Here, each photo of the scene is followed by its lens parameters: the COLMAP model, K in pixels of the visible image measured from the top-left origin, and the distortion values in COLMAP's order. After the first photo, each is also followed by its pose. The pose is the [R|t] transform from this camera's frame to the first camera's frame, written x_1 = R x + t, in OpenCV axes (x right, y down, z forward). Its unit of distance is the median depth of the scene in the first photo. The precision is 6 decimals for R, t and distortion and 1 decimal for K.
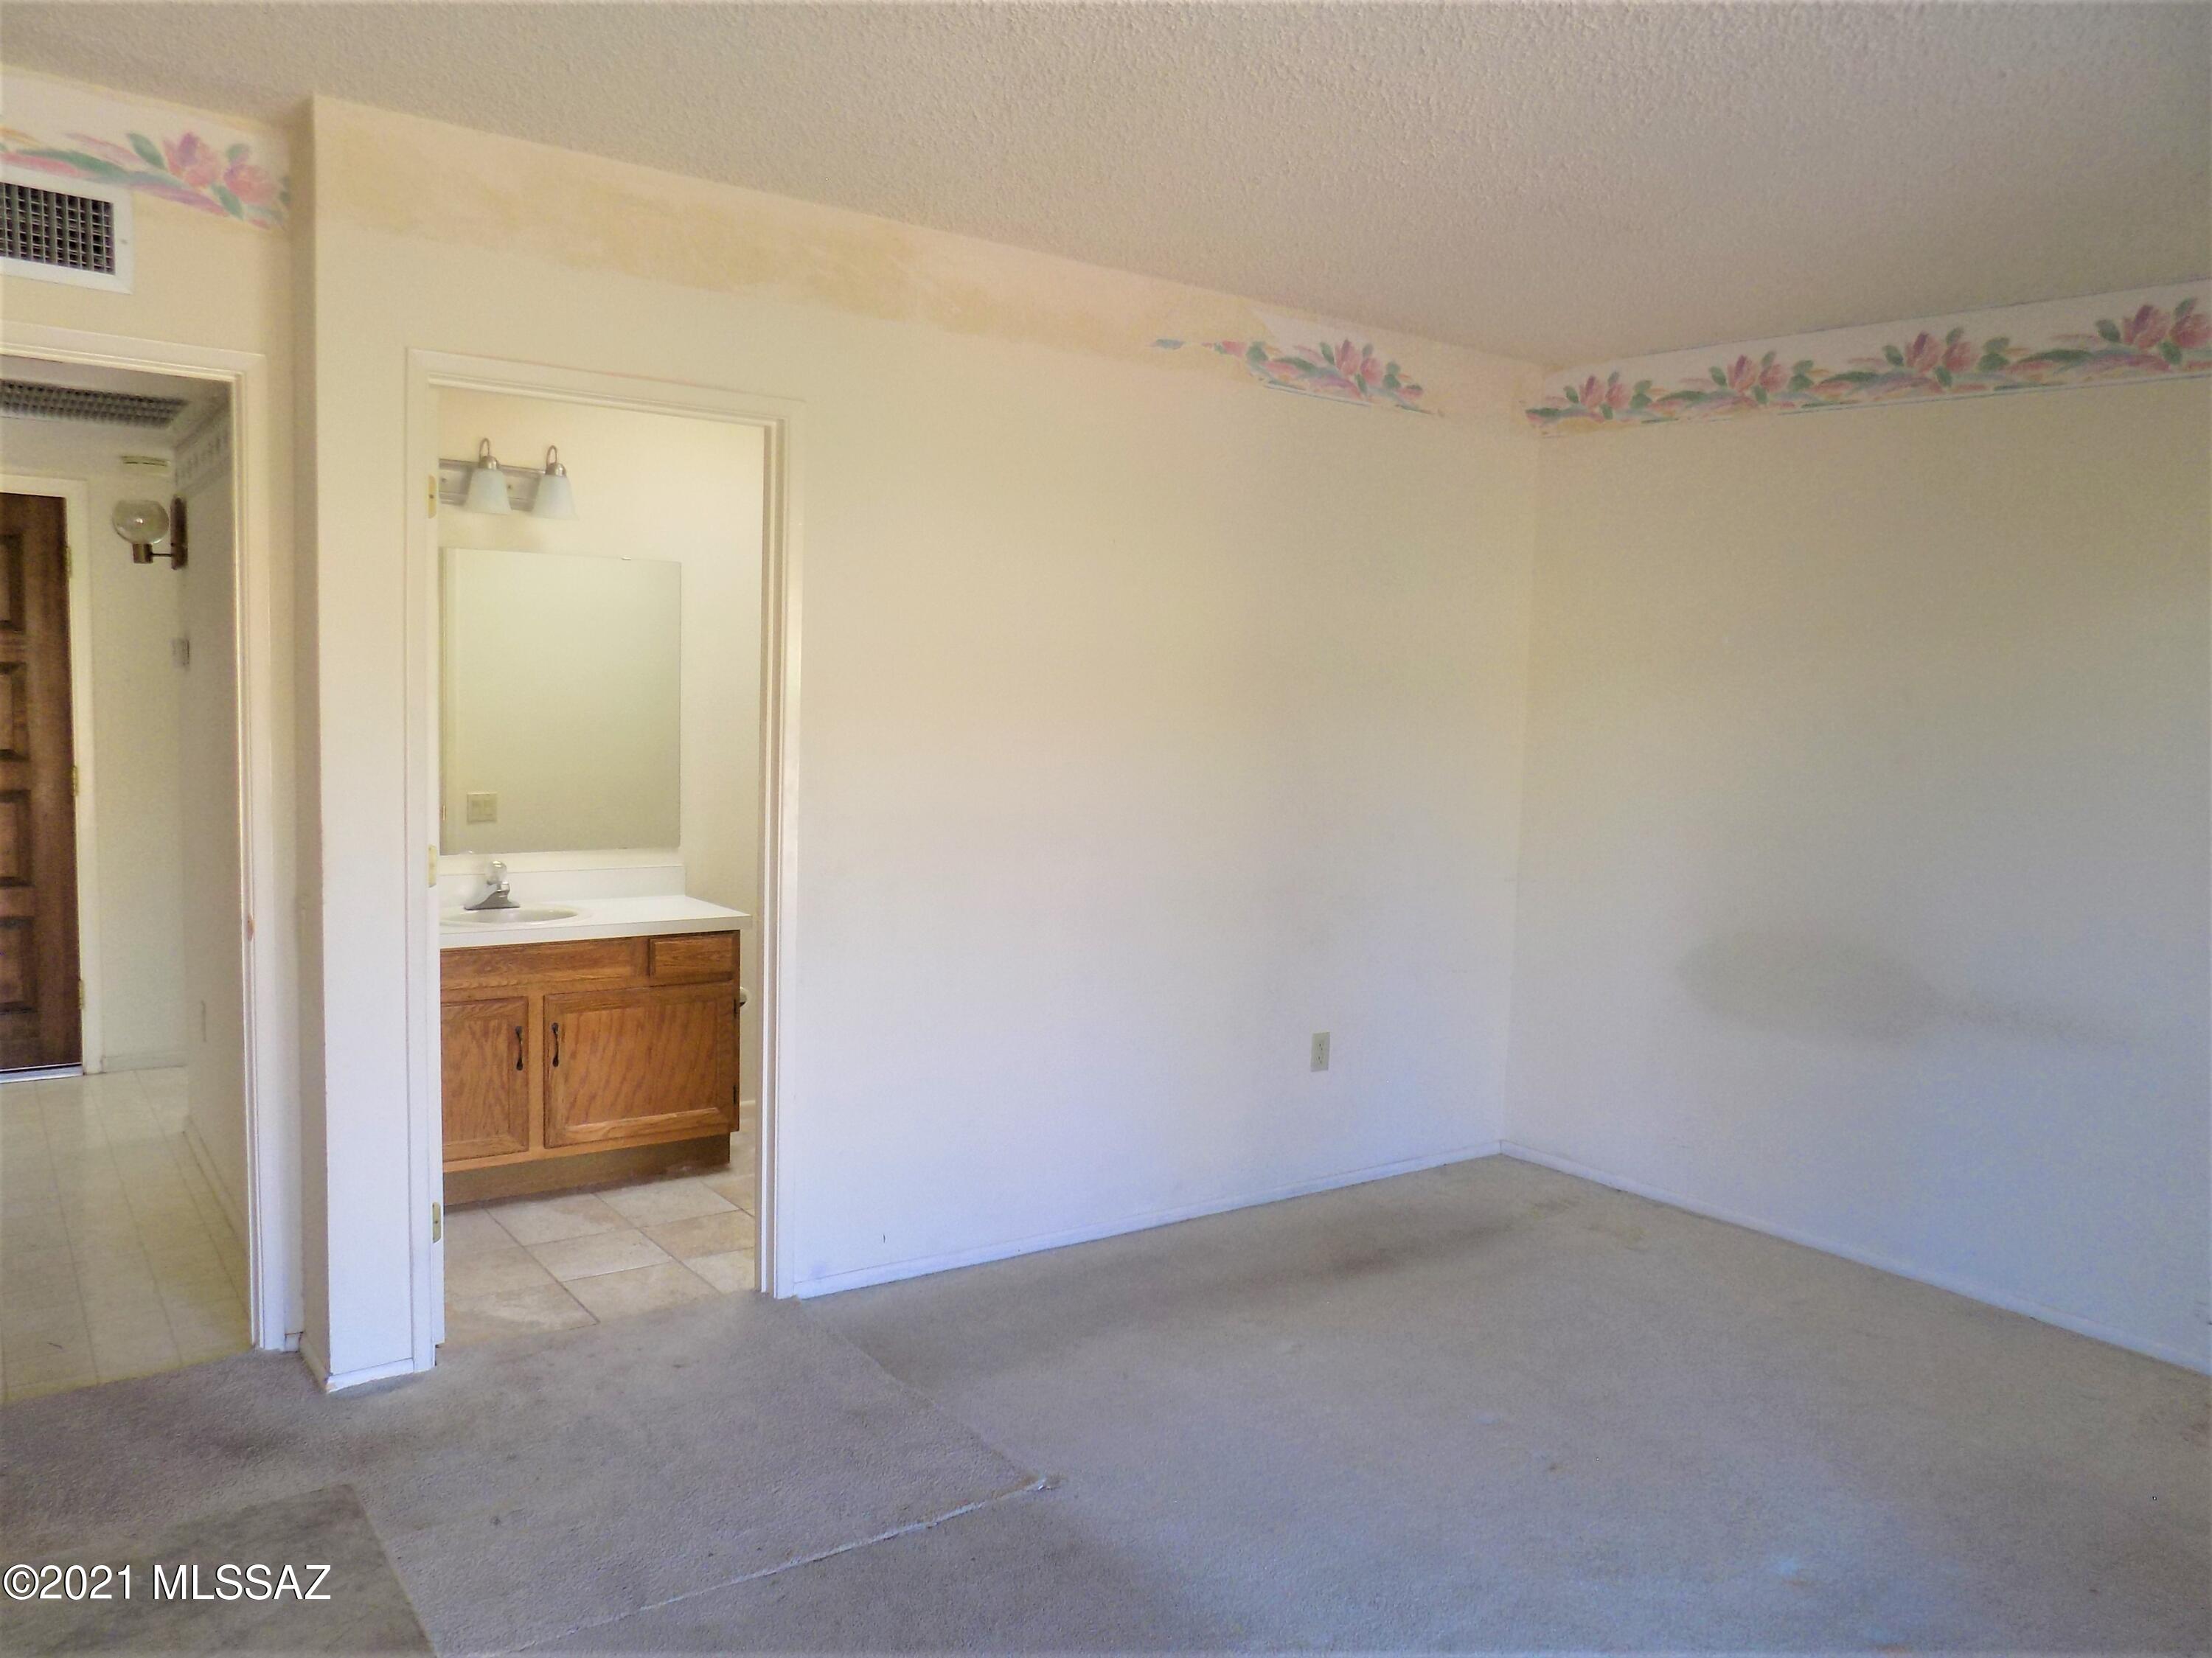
lens RADIAL K [[1510.5, 0, 1131.5], [0, 1510.5, 830.6], [0, 0, 1]] dist [-0.059807, 0.066222]
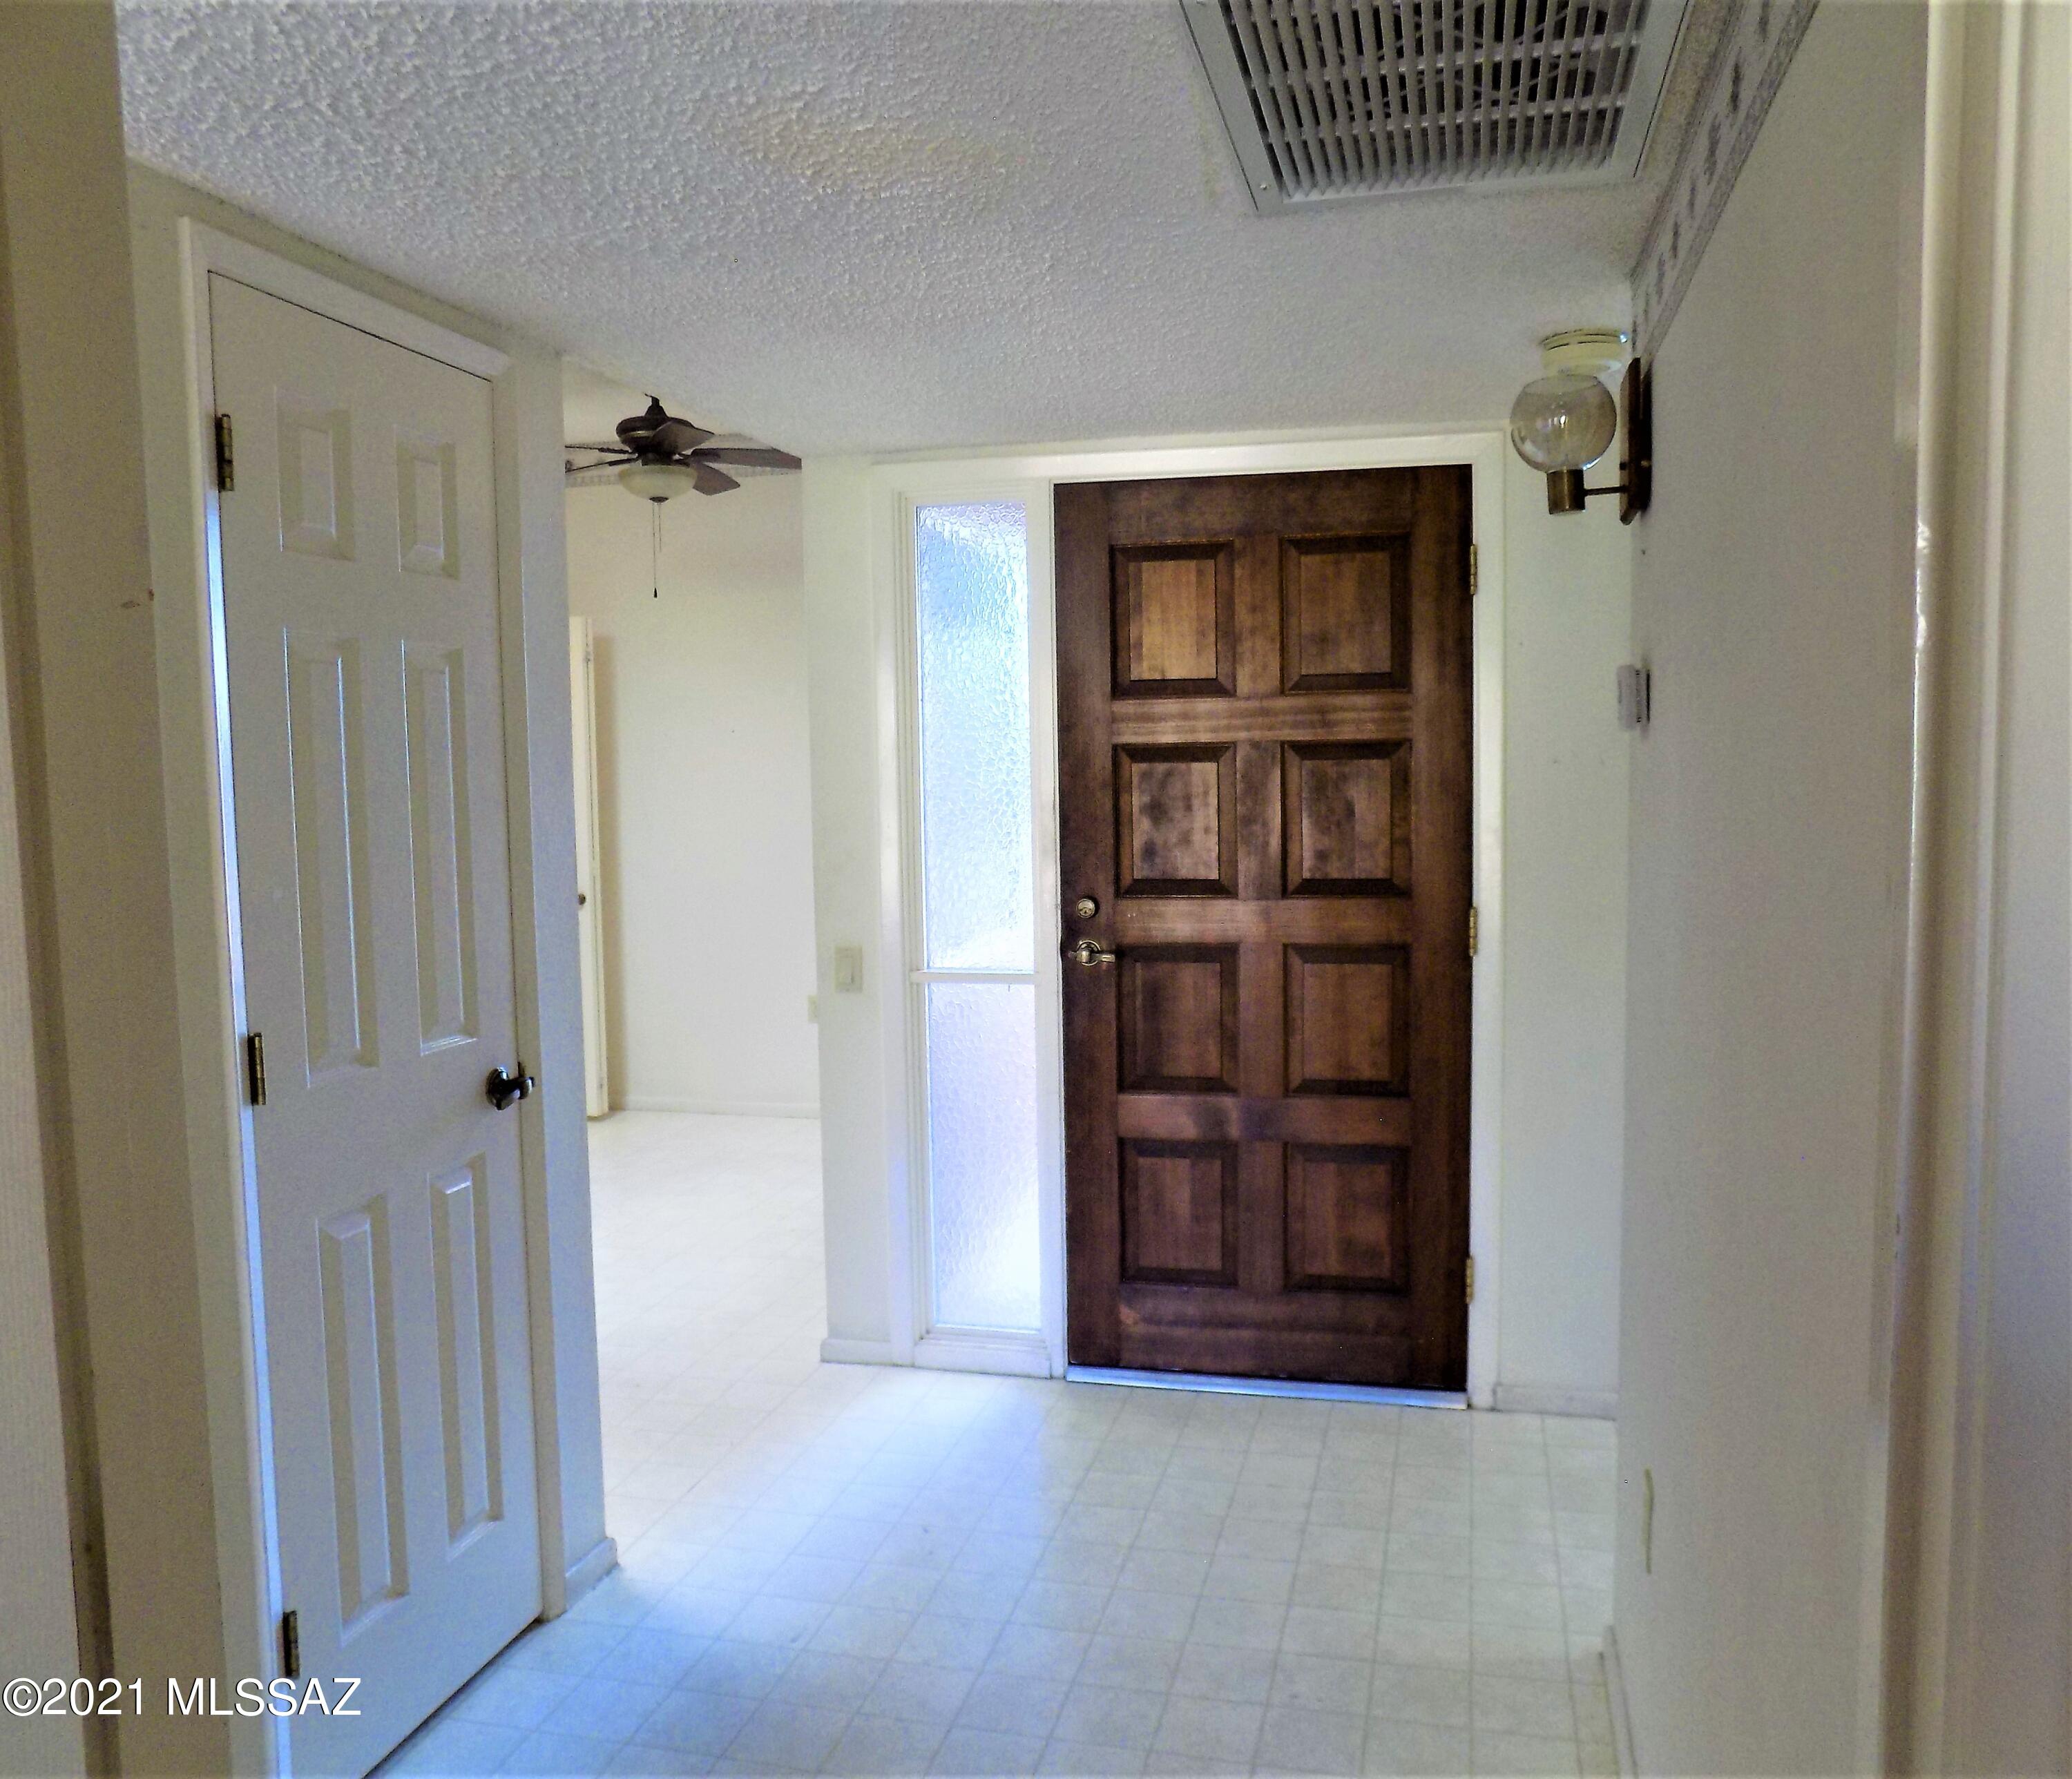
lens RADIAL K [[1594.4, 0, 1036.0], [0, 1594.4, 889.5], [0, 0, 1]] dist [-0.016002, -0.000942]
pose [[0.598154, 0.024841, -0.800996, -0.303071], [-0.033025, 0.999434, 0.006334, -0.049138], [0.800701, 0.022664, 0.598636, 0.480321]]
